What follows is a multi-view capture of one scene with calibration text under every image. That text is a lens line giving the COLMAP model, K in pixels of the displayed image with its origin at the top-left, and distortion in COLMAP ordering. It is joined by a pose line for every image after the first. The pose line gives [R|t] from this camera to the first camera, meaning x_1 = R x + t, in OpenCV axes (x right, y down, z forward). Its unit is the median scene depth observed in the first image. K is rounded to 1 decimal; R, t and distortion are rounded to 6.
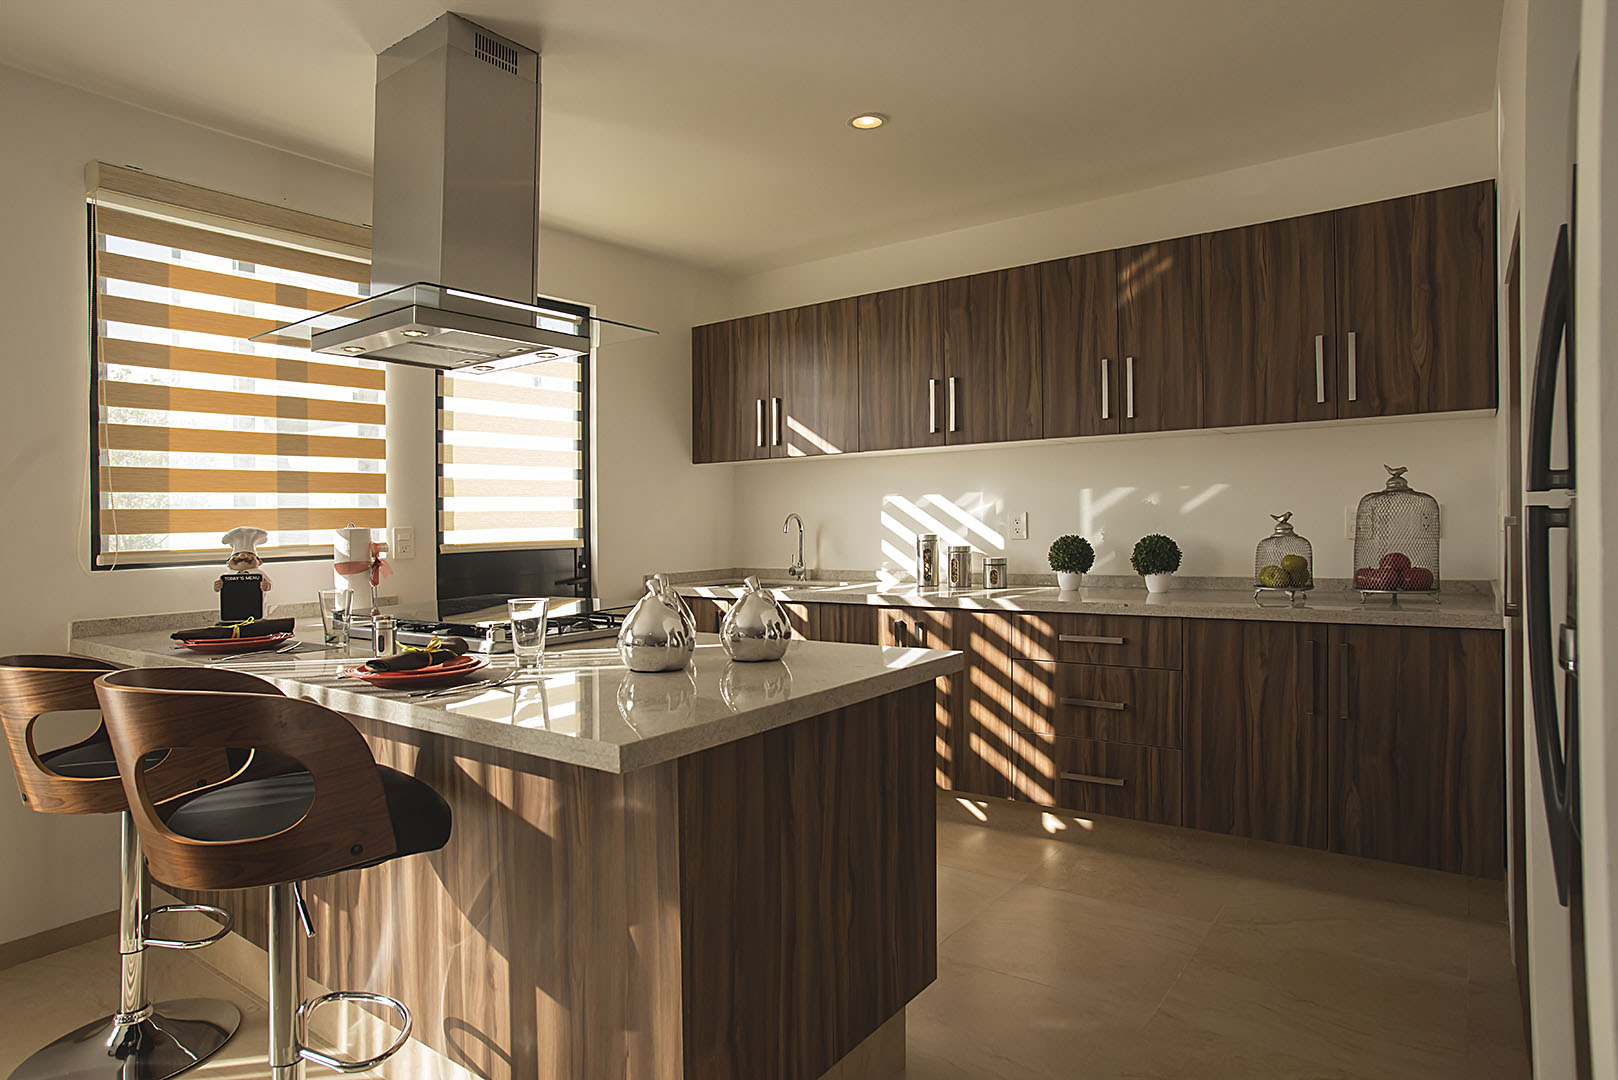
lens RADIAL K [[934.0, 0, 809.8], [0, 934.0, 524.4], [0, 0, 1]] dist [-0.032436, 0.000982]
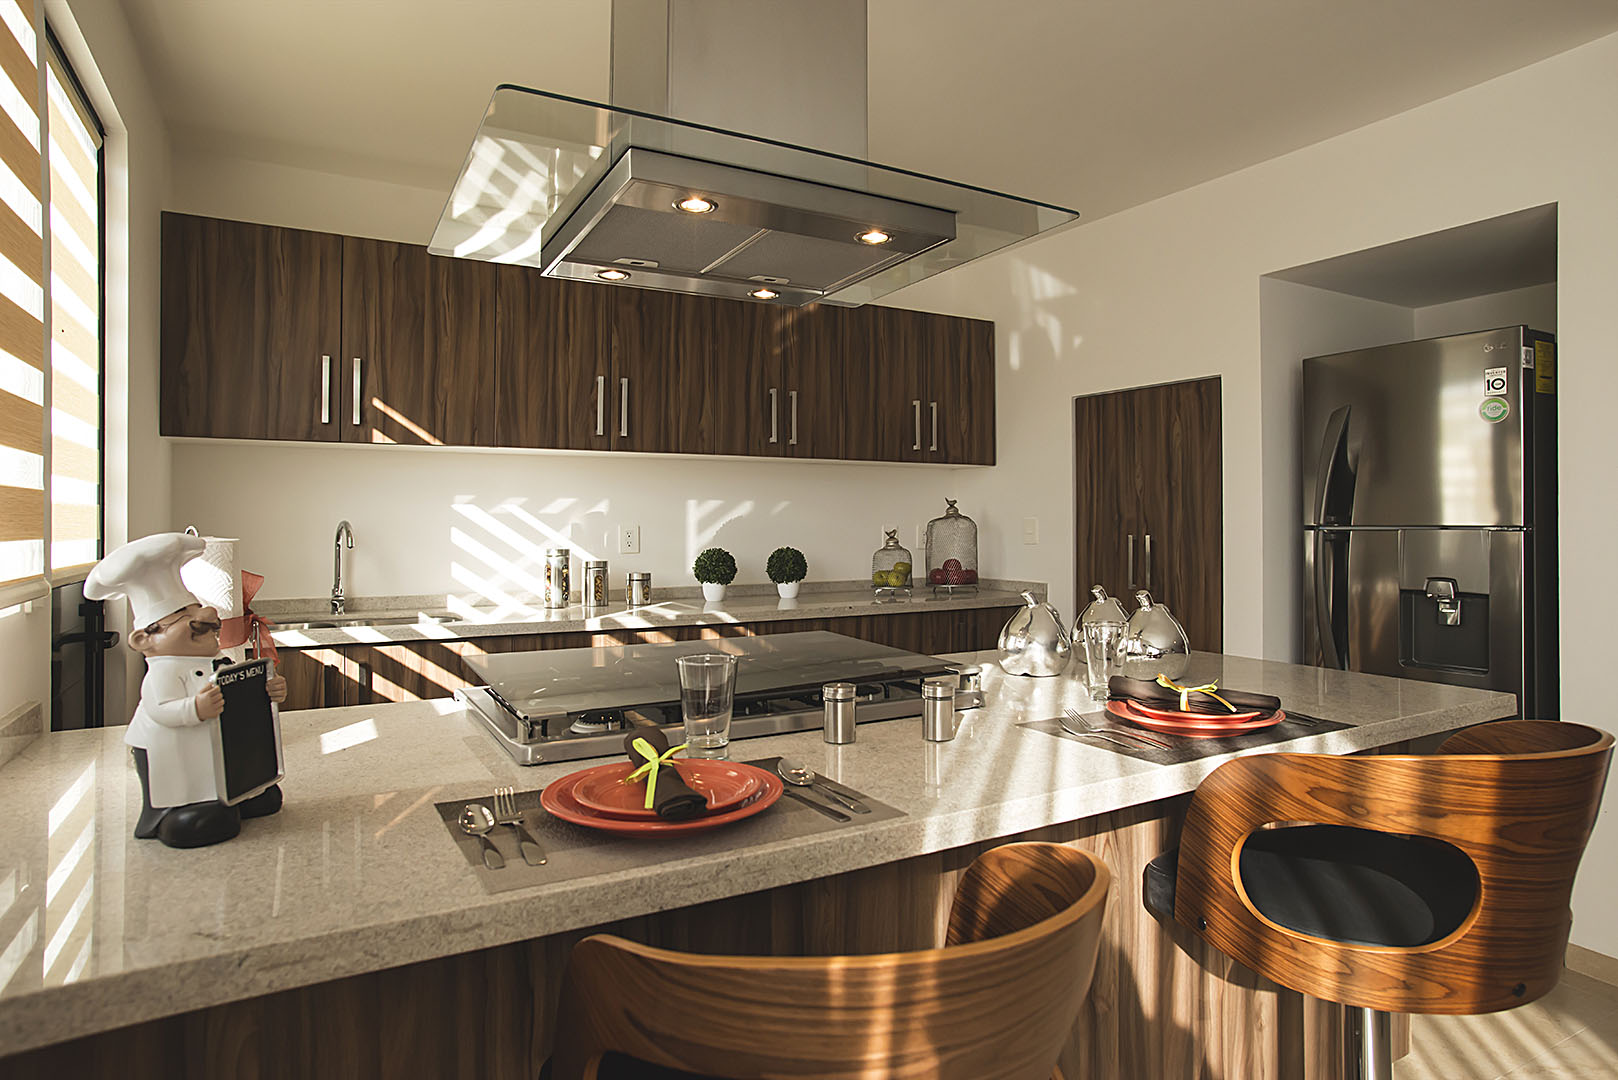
lens RADIAL K [[934.0, 0, 809.8], [0, 934.0, 524.4], [0, 0, 1]] dist [-0.032436, 0.000982]
pose [[0.421731, 0.022577, 0.906440, -0.576468], [-0.000680, 0.999698, -0.024583, 0.009259], [-0.906721, 0.009751, 0.421618, 0.430959]]
